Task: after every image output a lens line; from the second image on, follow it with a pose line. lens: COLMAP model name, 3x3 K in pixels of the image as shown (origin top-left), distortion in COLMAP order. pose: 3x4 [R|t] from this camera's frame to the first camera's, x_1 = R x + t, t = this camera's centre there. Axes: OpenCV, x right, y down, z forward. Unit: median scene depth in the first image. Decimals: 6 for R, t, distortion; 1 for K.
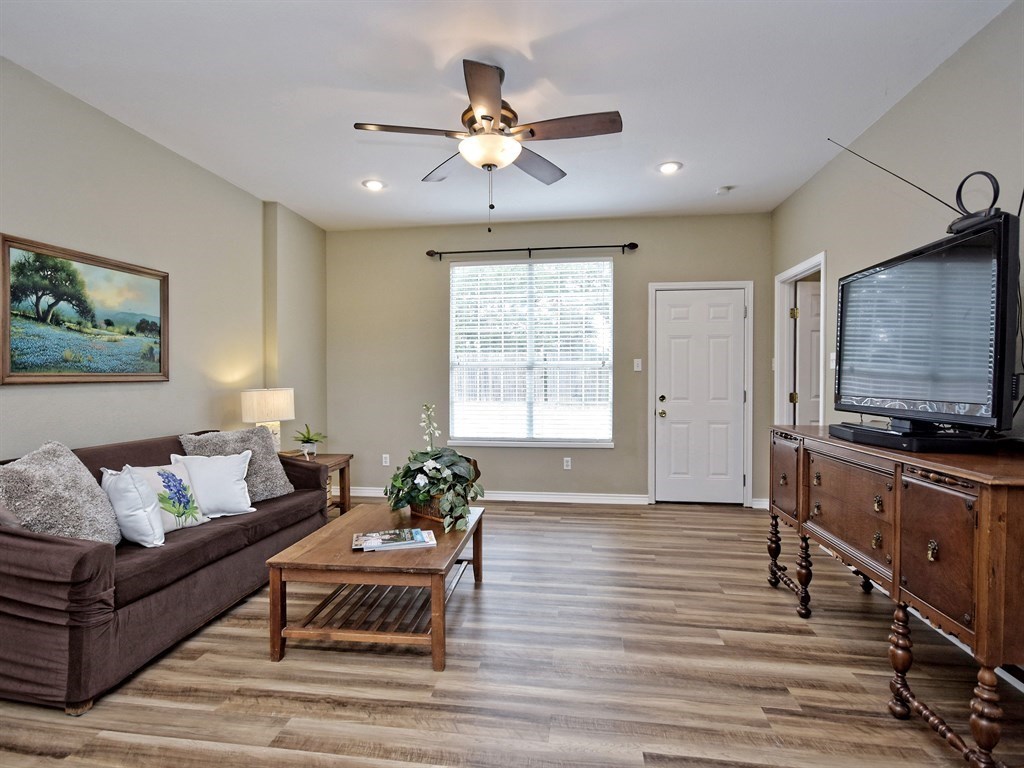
lens RADIAL K [[512.7, 0, 510.6], [0, 512.7, 382.9], [0, 0, 1]] dist [0.004813, 0.000550]
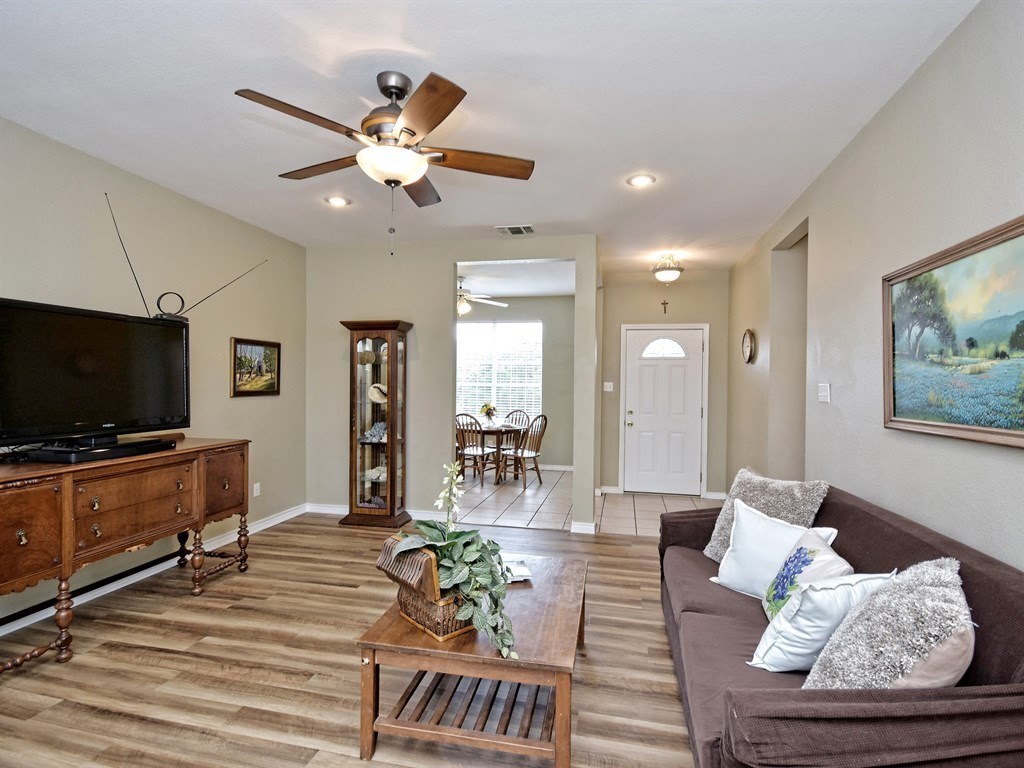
lens RADIAL K [[512.7, 0, 510.9], [0, 512.7, 382.0], [0, 0, 1]] dist [0.004813, 0.000550]
pose [[-0.995504, -0.013369, 0.093770, -0.314065], [-0.012317, 0.999855, 0.011796, -0.075940], [-0.093914, 0.010588, -0.995524, 1.763949]]
